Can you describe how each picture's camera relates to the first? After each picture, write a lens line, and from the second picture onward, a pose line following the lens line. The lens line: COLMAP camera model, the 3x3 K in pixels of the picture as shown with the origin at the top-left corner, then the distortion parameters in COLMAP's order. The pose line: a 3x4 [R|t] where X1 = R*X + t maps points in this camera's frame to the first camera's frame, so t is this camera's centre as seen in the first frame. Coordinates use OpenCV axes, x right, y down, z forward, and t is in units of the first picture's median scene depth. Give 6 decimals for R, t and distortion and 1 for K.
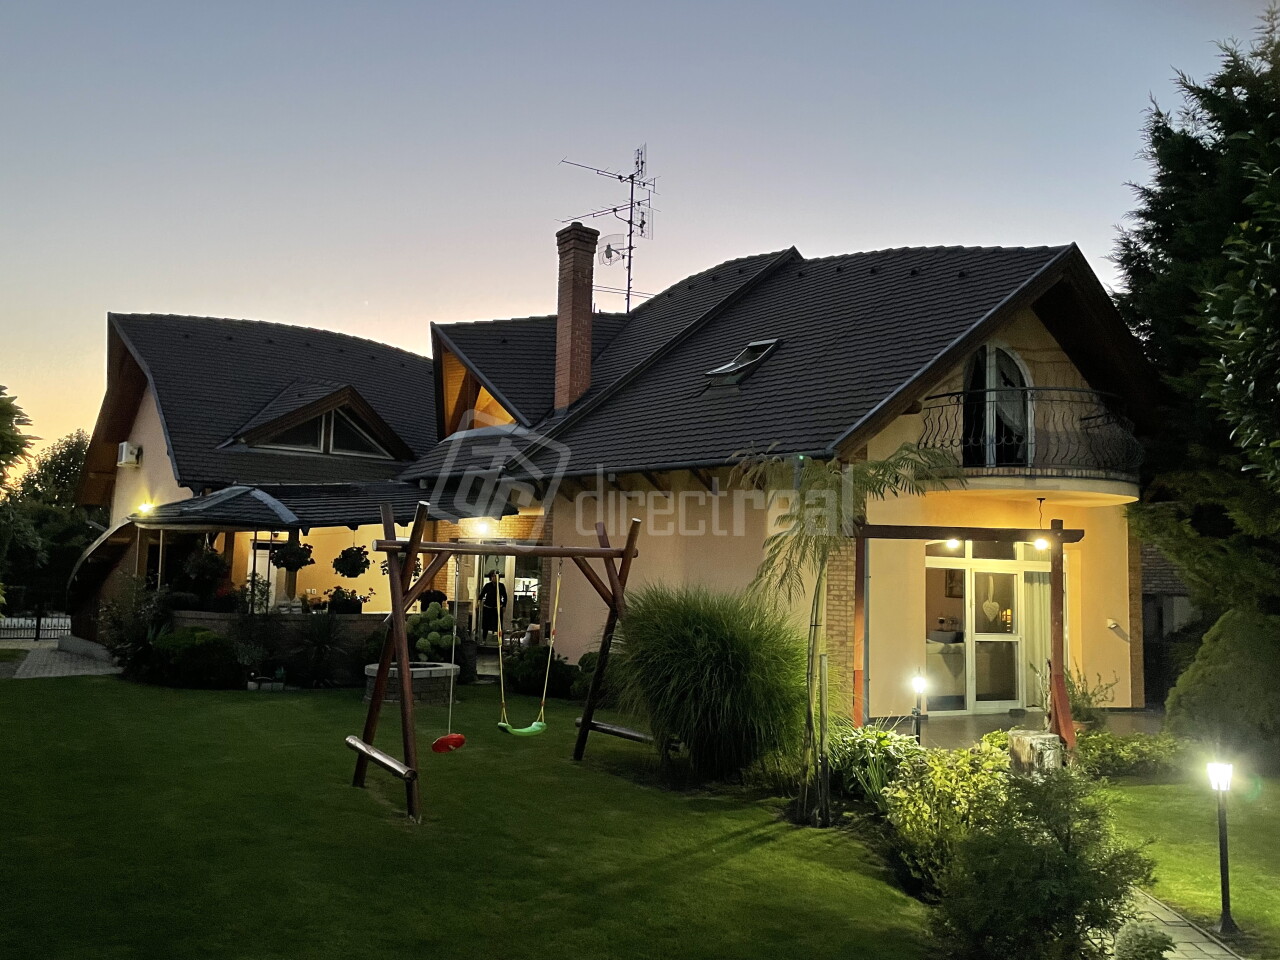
lens RADIAL K [[988.9, 0, 640.0], [0, 988.9, 480.0], [0, 0, 1]] dist [0.147432, -0.181173]
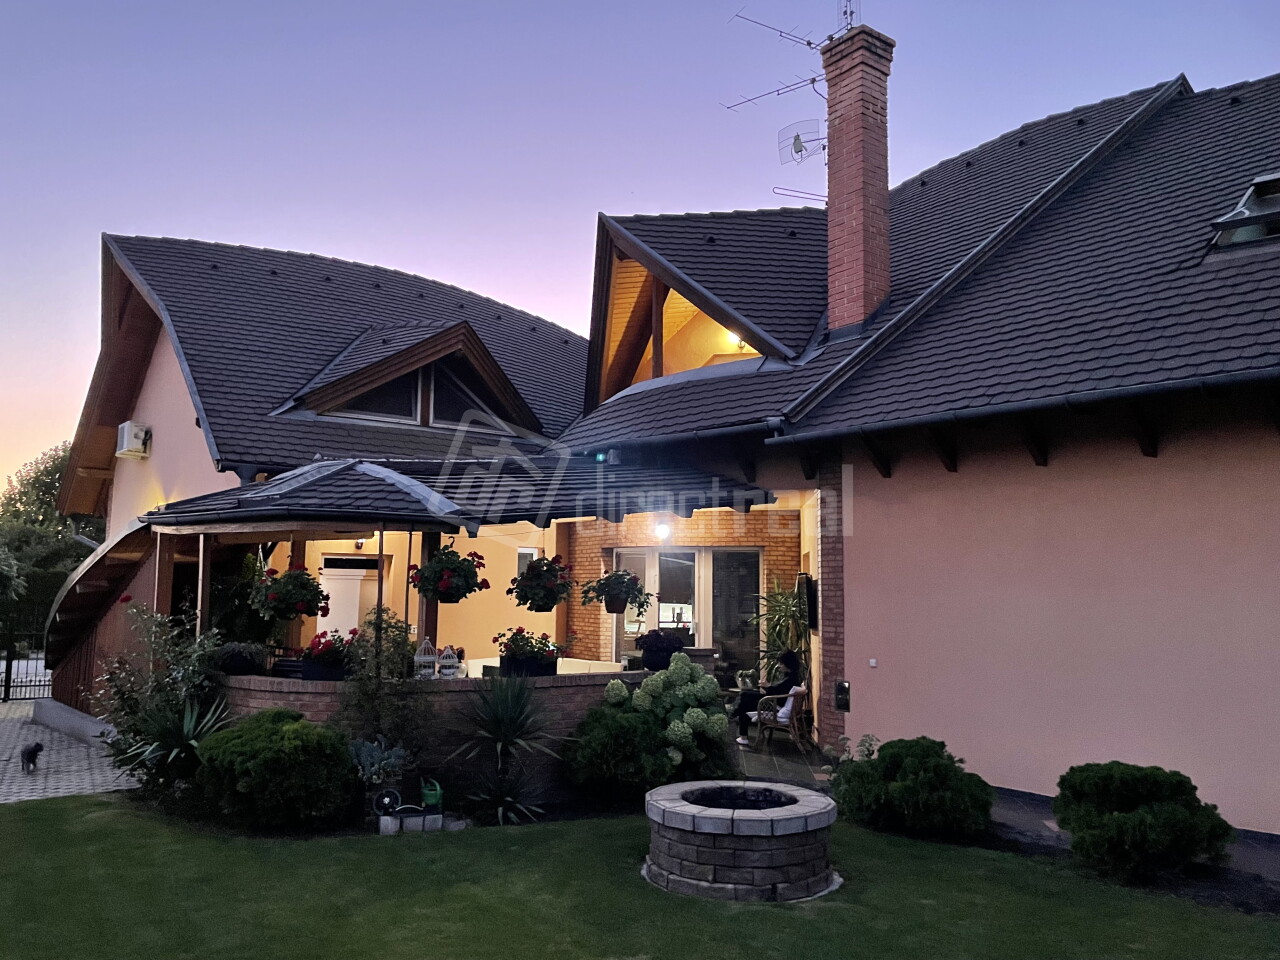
lens RADIAL K [[988.9, 0, 640.0], [0, 988.9, 480.0], [0, 0, 1]] dist [0.147432, -0.181173]
pose [[0.999840, -0.015670, 0.008620, -0.192568], [0.015824, 0.999712, -0.018053, 0.027710], [-0.008334, 0.018187, 0.999800, 0.356537]]
